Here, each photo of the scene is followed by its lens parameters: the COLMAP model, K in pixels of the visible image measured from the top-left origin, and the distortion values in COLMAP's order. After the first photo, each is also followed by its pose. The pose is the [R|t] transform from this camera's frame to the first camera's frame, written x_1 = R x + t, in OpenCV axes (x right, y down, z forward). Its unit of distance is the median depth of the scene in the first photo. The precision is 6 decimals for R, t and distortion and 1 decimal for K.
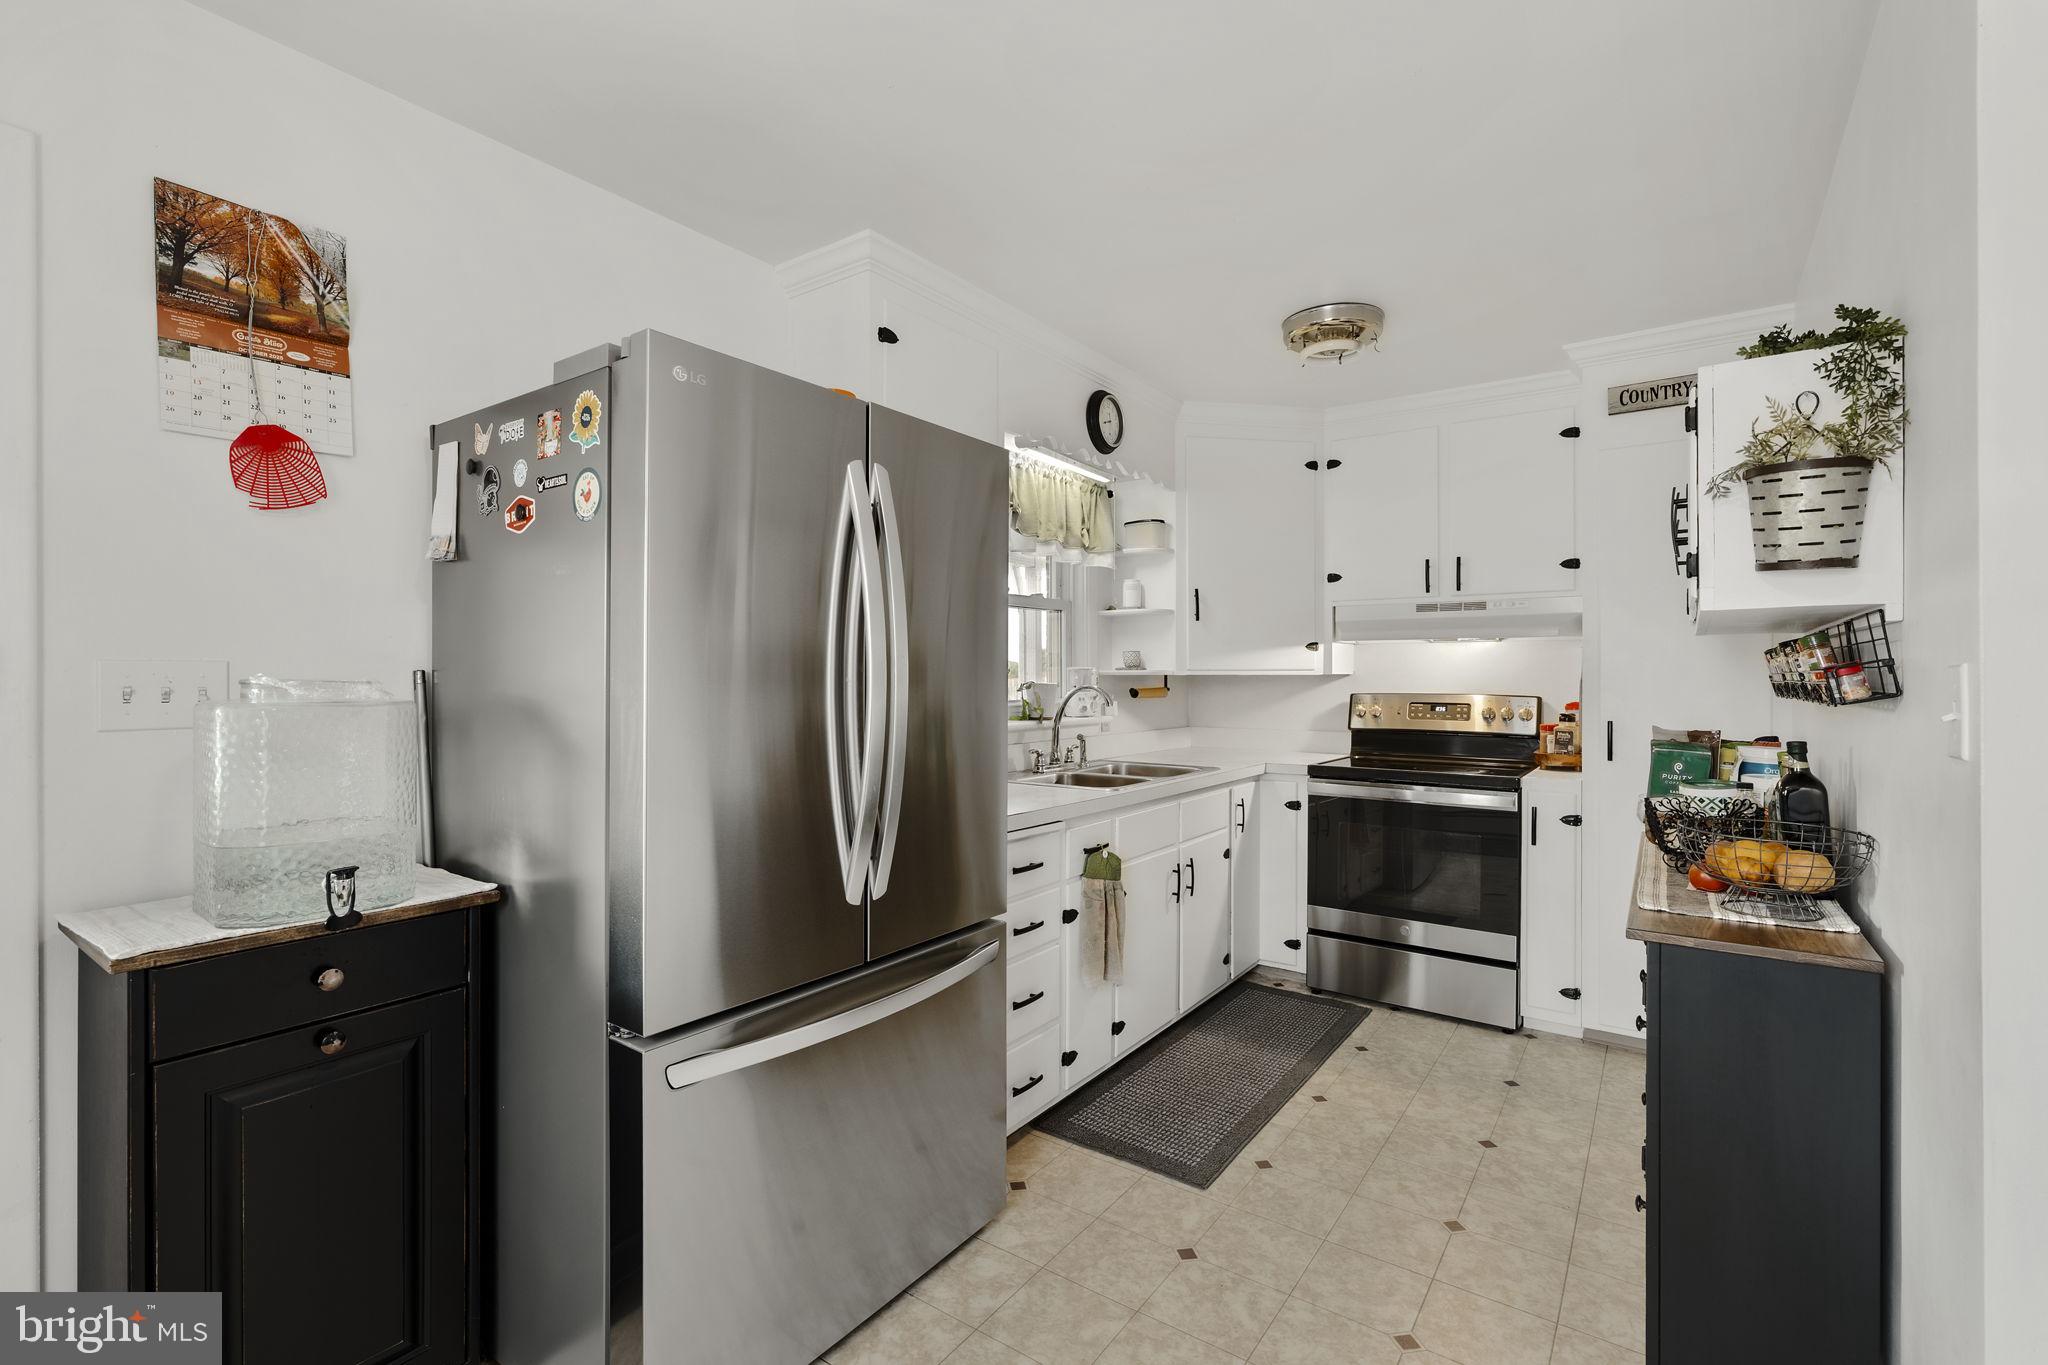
lens RADIAL K [[915.8, 0, 1029.6], [0, 915.8, 689.2], [0, 0, 1]] dist [-0.003484, -0.000443]
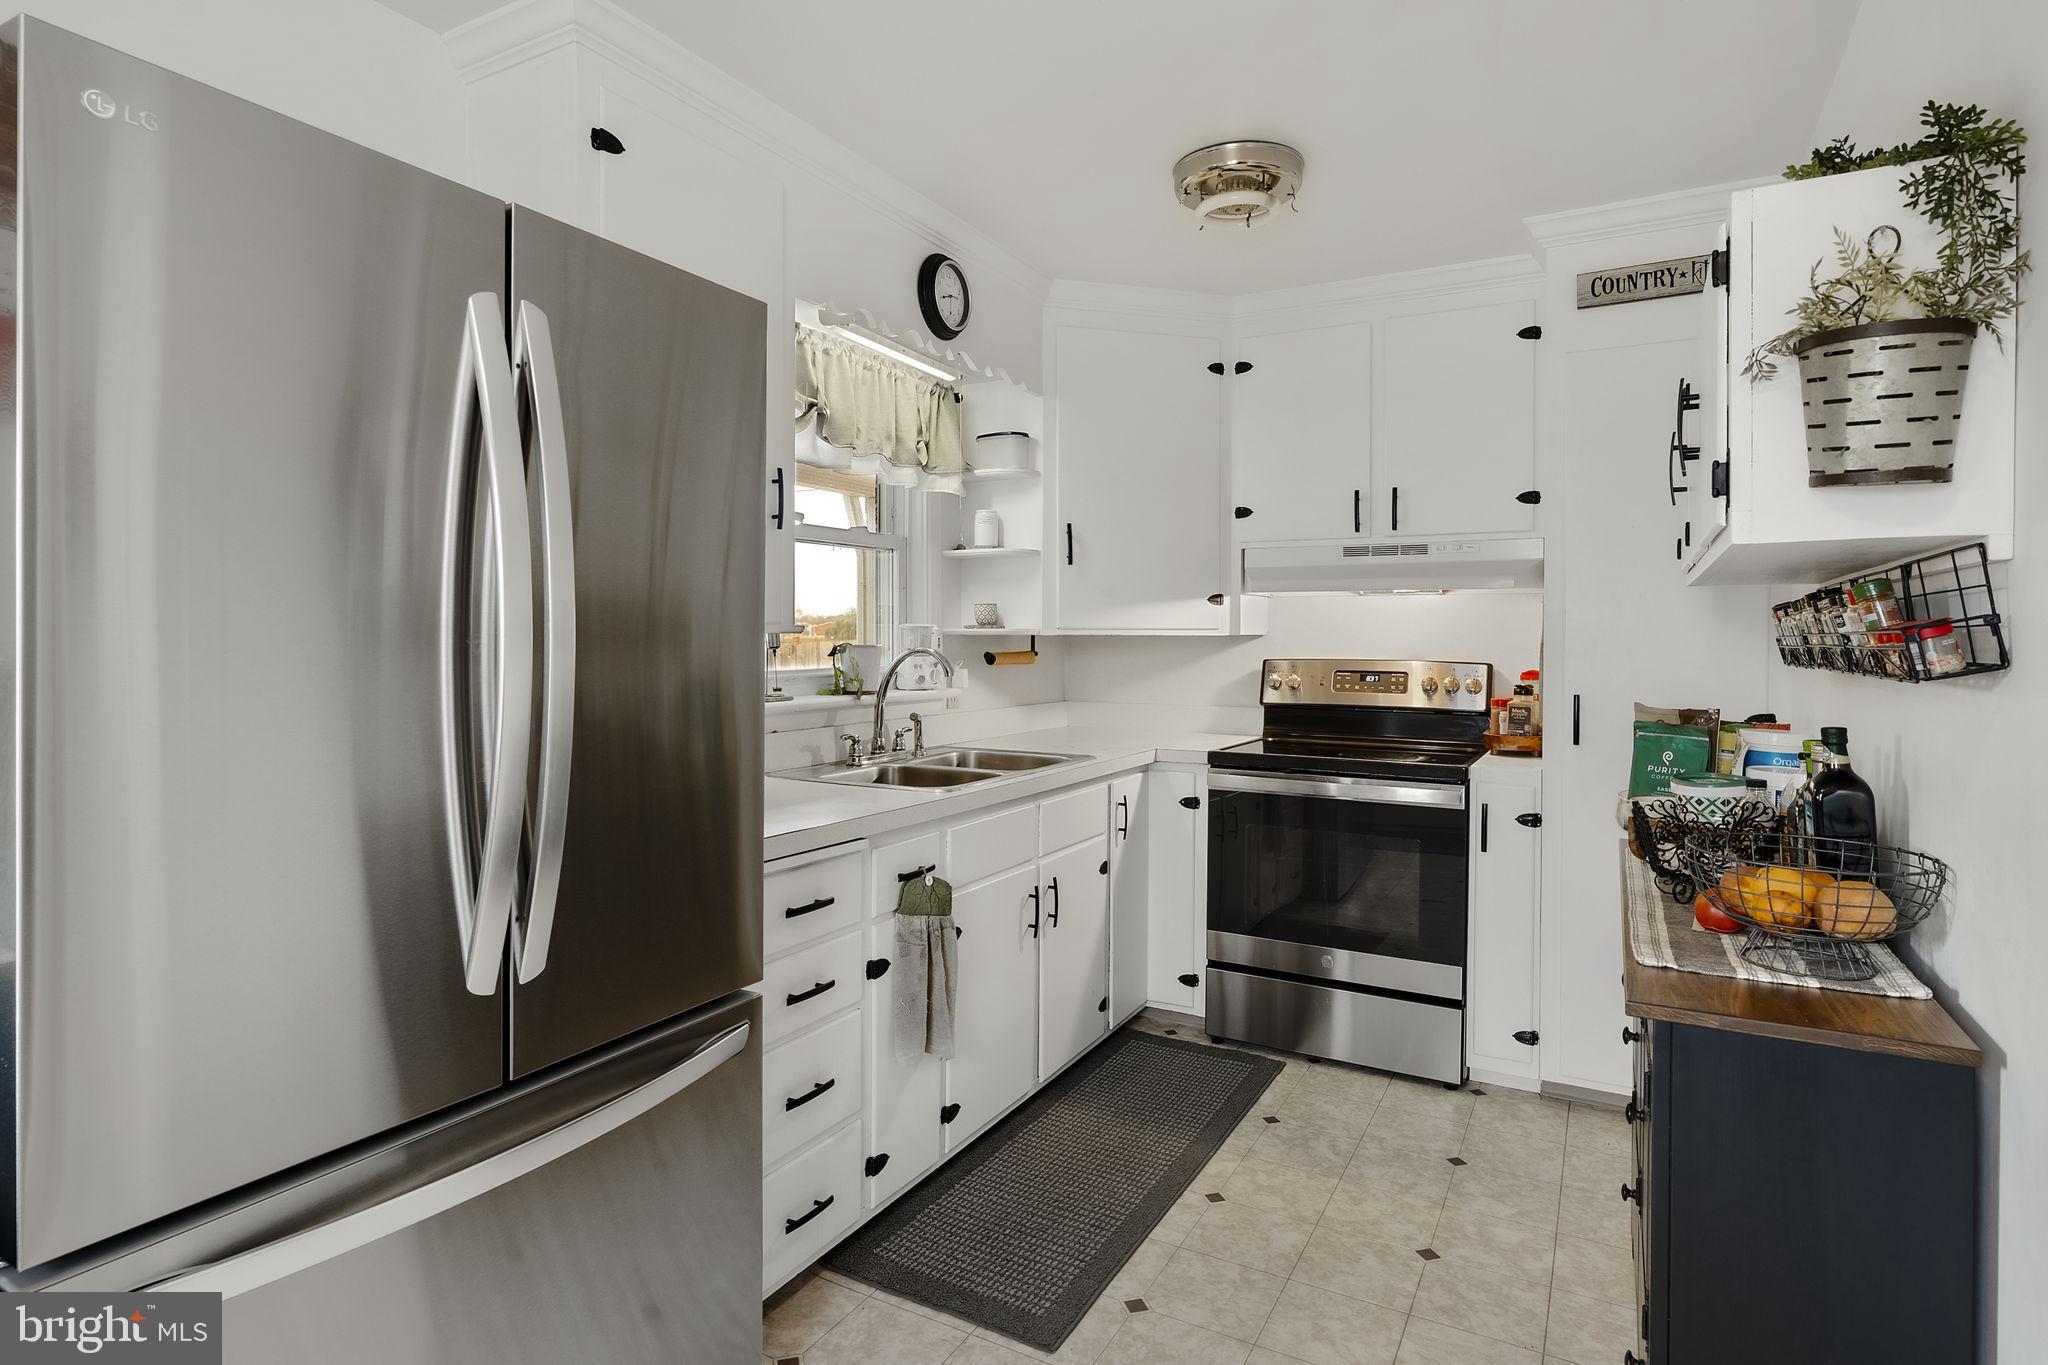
lens RADIAL K [[1069.7, 0, 1028.4], [0, 1069.7, 664.9], [0, 0, 1]] dist [-0.004275, -0.000649]
pose [[0.993861, 0.000514, 0.110634, 0.075993], [-0.001847, 0.999927, 0.011943, -0.002048], [-0.110620, -0.012074, 0.993789, 0.168710]]
